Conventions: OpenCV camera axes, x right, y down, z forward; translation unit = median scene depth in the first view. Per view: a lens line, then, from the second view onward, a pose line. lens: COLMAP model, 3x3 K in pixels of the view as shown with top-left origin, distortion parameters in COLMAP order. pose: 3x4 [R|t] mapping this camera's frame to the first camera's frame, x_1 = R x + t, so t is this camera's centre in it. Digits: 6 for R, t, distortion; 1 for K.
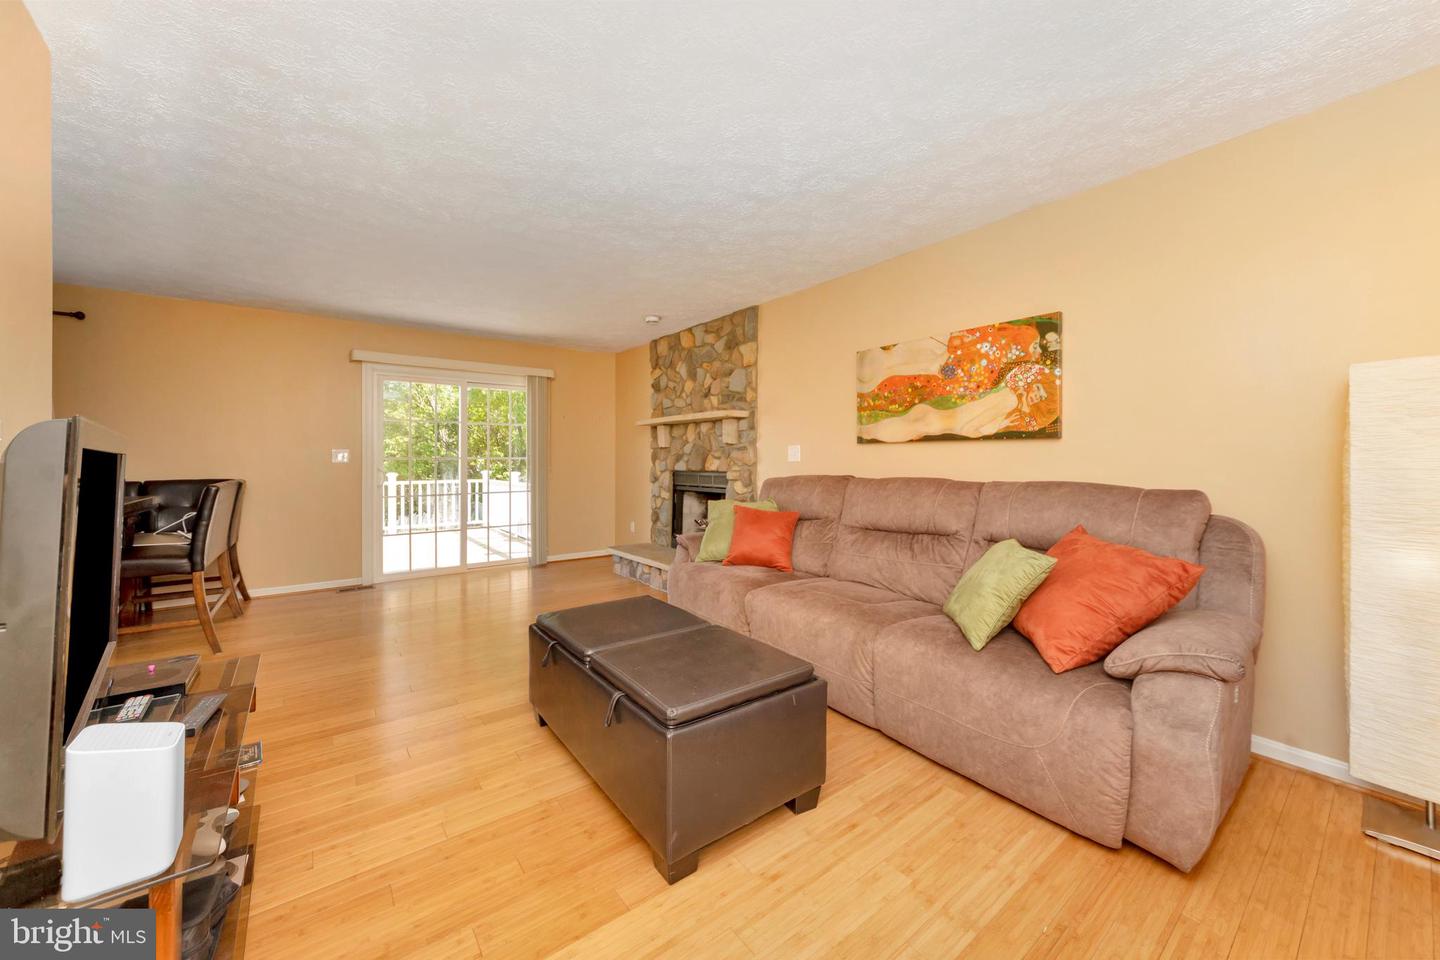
lens RADIAL K [[524.8, 0, 723.5], [0, 524.8, 458.4], [0, 0, 1]] dist [0.002065, 0.000306]
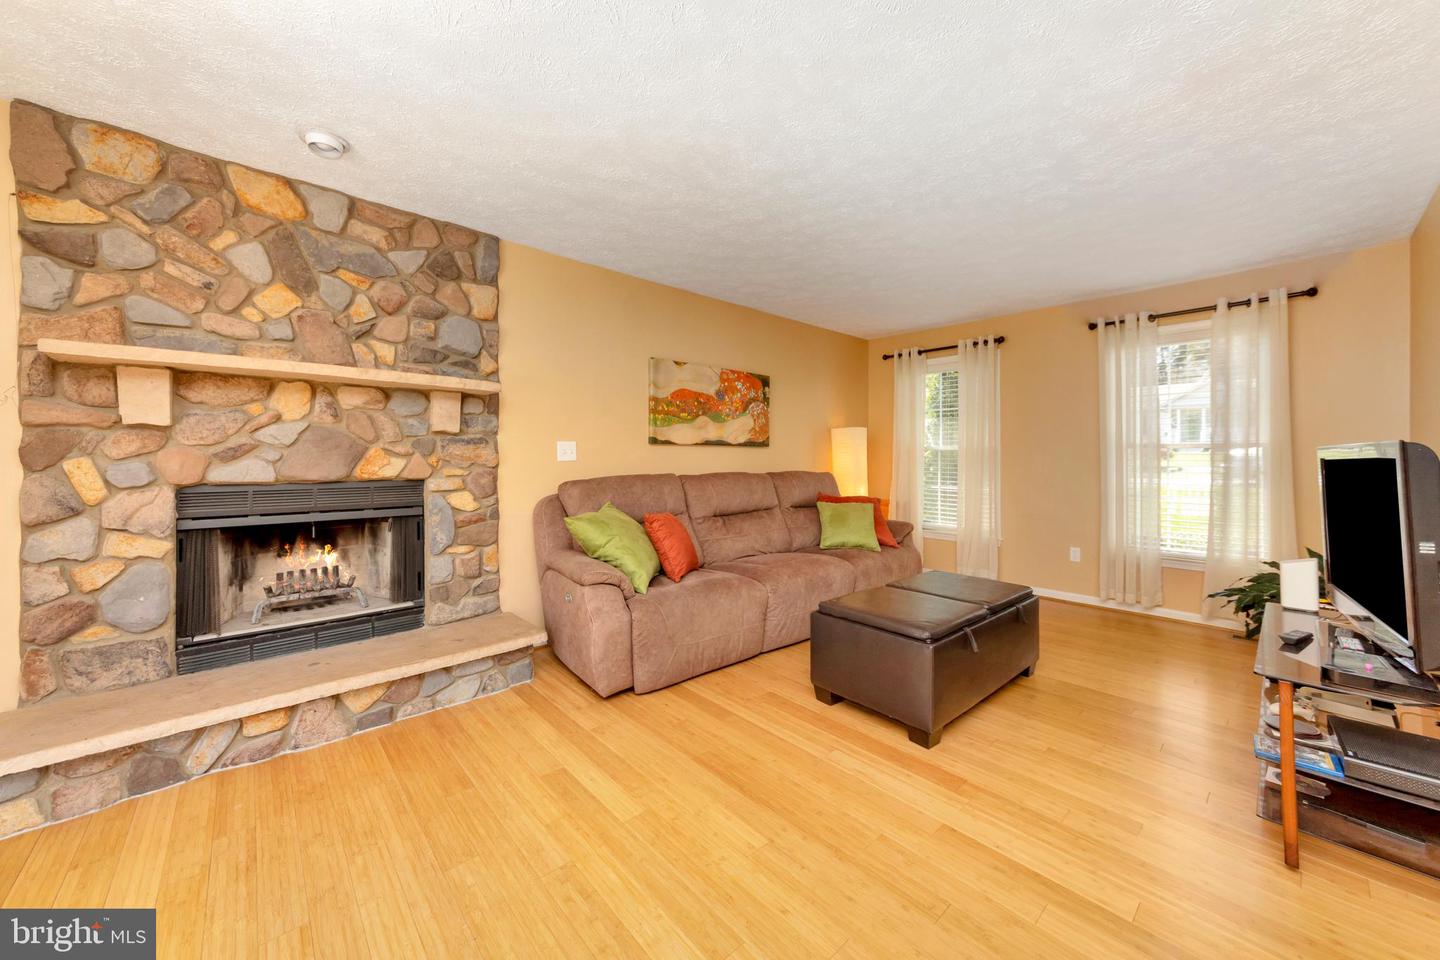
lens RADIAL K [[524.8, 0, 710.9], [0, 524.8, 463.0], [0, 0, 1]] dist [0.002065, 0.000306]
pose [[-0.061974, 0.007716, 0.998048, -0.637524], [0.006234, 0.999954, -0.007344, 0.014906], [-0.998058, 0.005767, -0.062019, 0.747639]]
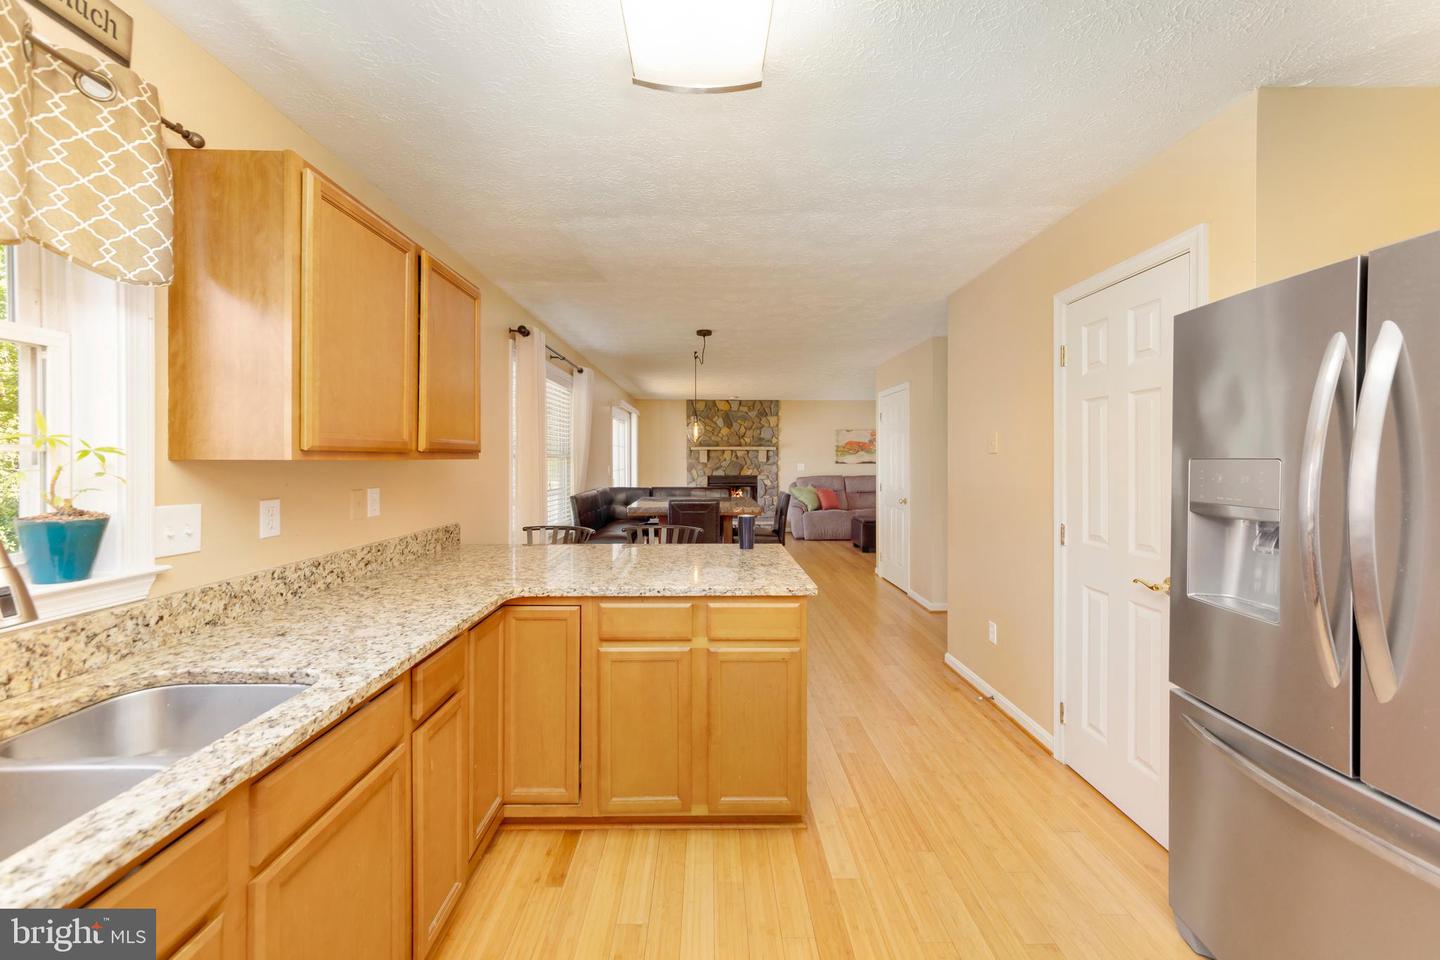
lens RADIAL K [[524.8, 0, 715.3], [0, 524.8, 465.4], [0, 0, 1]] dist [0.002065, 0.000306]
pose [[0.614848, -0.004525, 0.788633, -1.819477], [0.000044, 0.999984, 0.005704, -0.027603], [-0.788646, -0.003473, 0.614838, -0.153633]]
